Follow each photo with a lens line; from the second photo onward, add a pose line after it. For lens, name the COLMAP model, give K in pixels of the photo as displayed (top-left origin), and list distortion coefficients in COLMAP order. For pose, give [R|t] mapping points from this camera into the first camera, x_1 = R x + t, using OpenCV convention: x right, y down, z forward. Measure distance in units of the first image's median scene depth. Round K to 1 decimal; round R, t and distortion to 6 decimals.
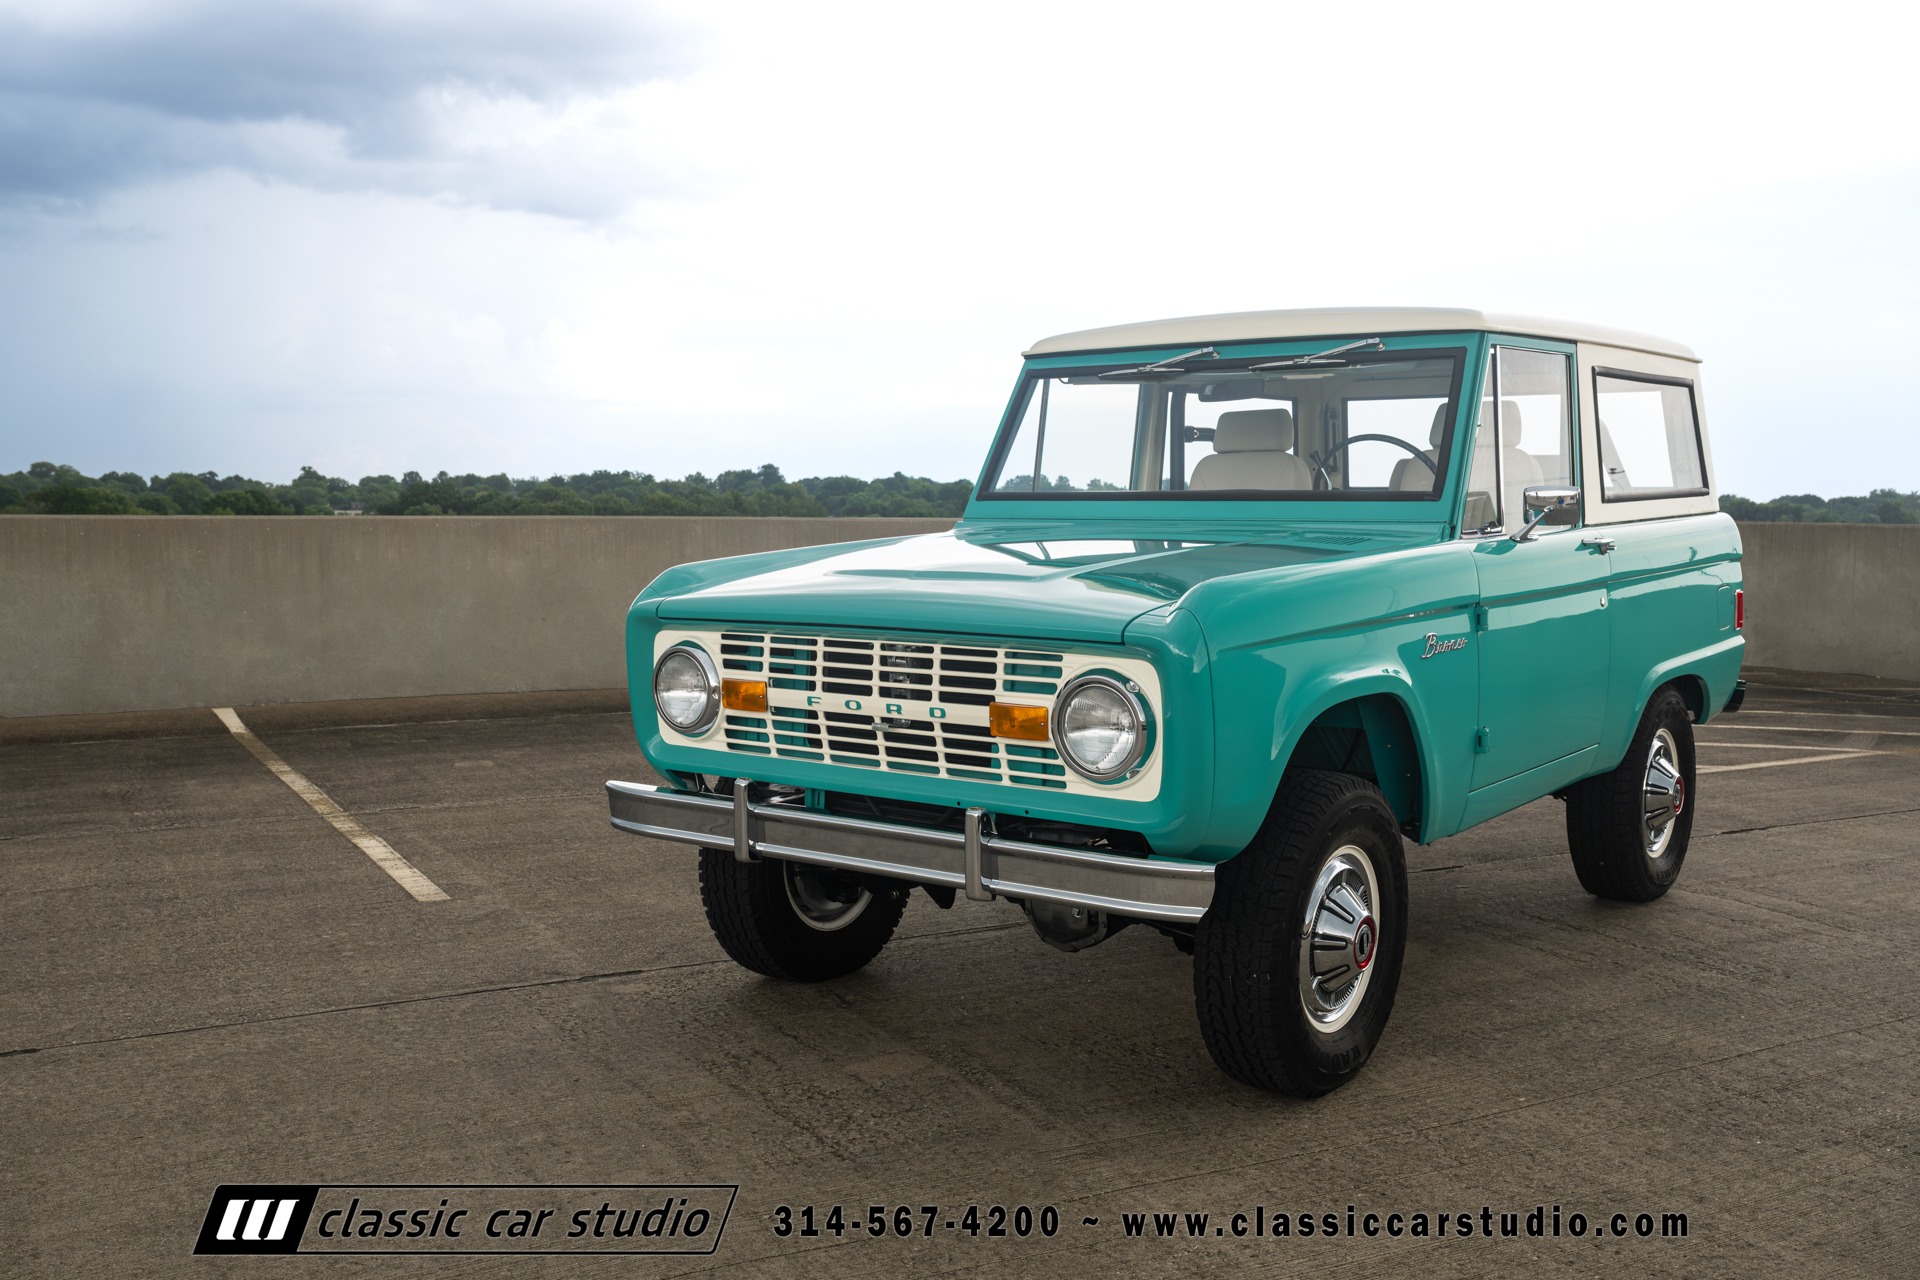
lens RADIAL K [[1581.2, 0, 911.5], [0, 1581.2, 637.5], [0, 0, 1]] dist [-0.000348, -0.000347]
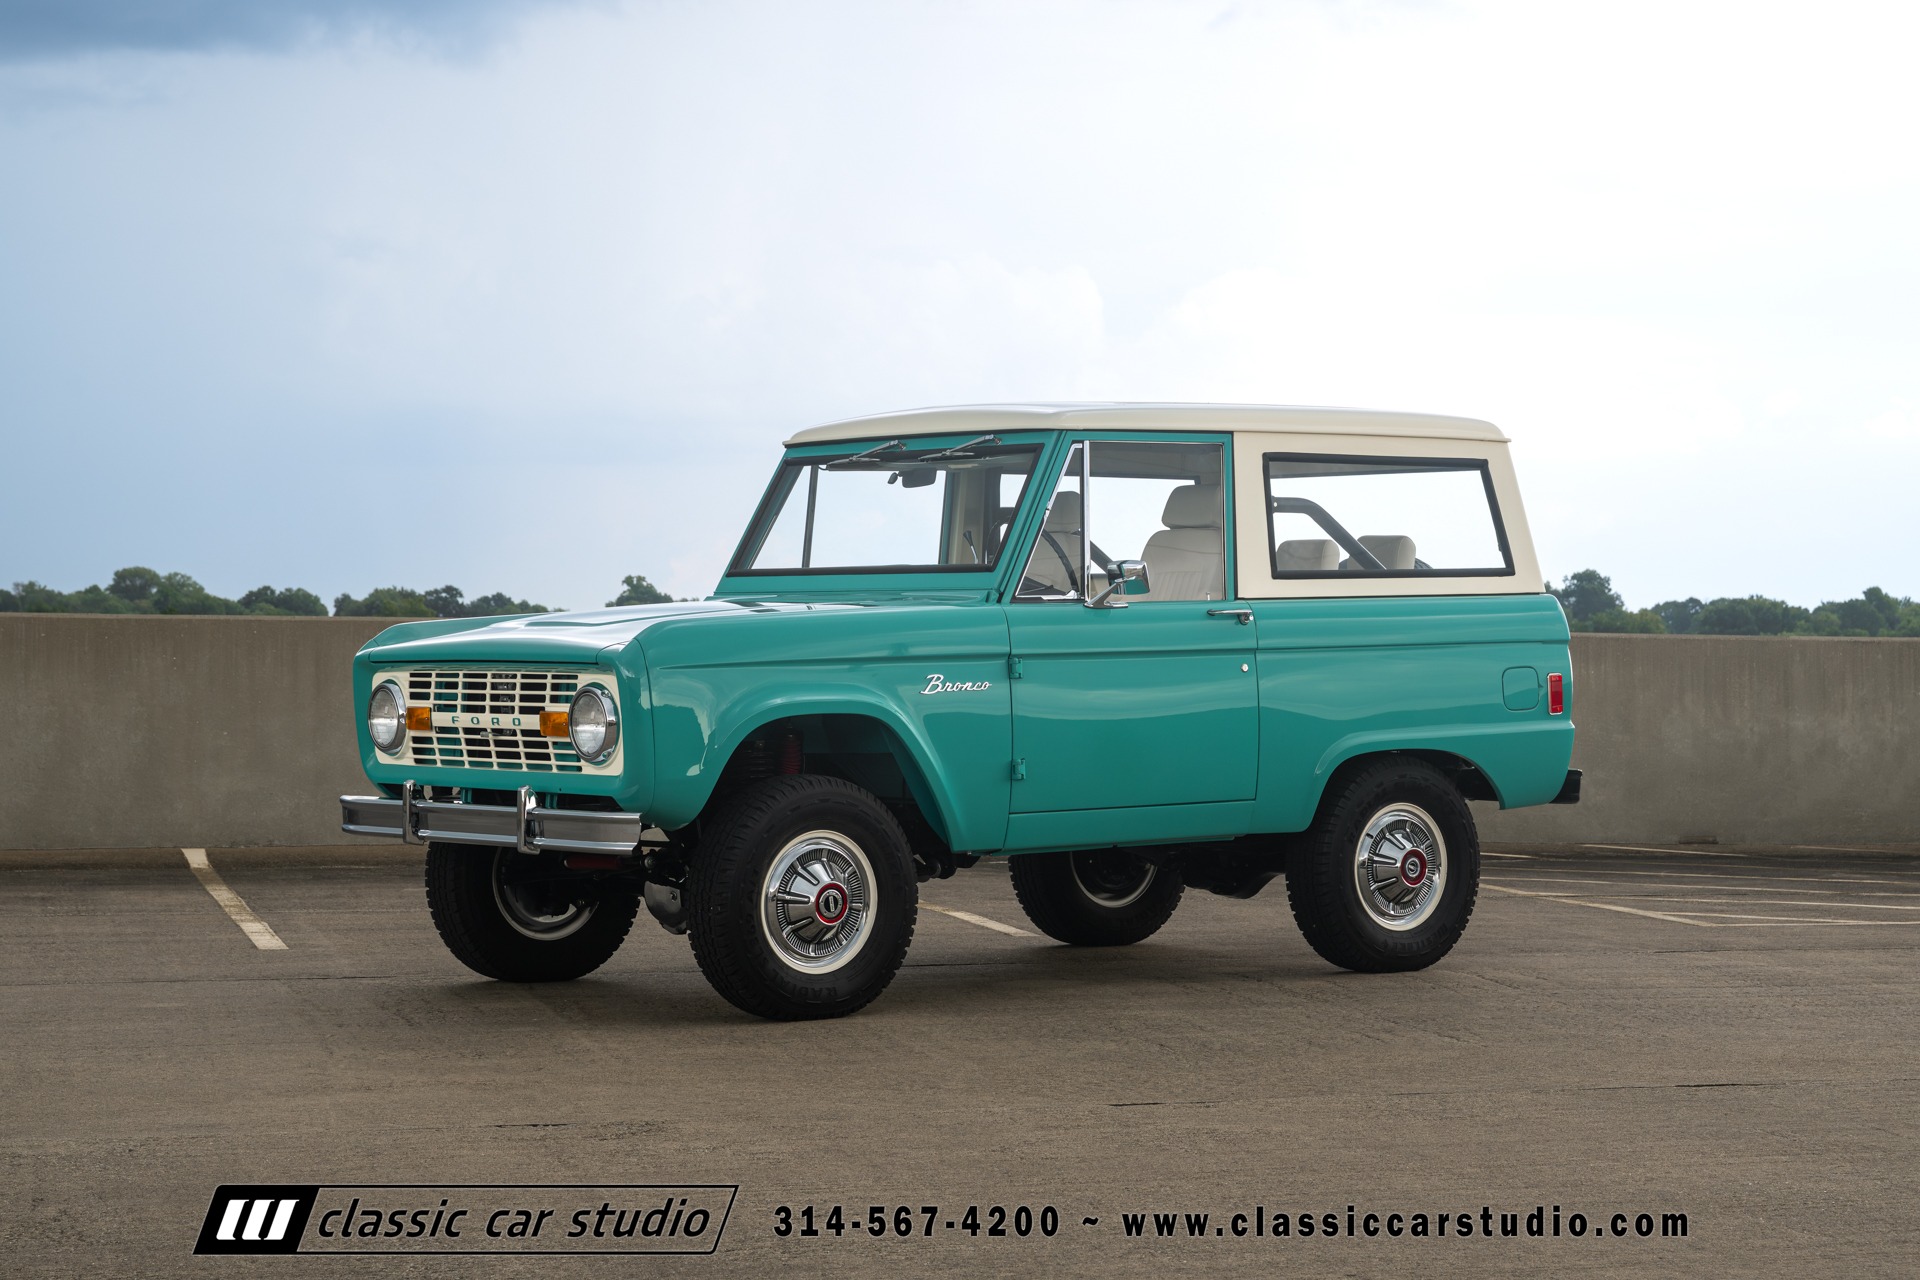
lens RADIAL K [[2785.0, 0, 960.0], [0, 2785.0, 640.0], [0, 0, 1]] dist [0.002418, -0.020620]
pose [[0.981733, 0.003834, -0.190223, 0.755653], [-0.019136, 0.996717, -0.078672, 0.141558], [0.189296, 0.080875, 0.978584, -1.145996]]
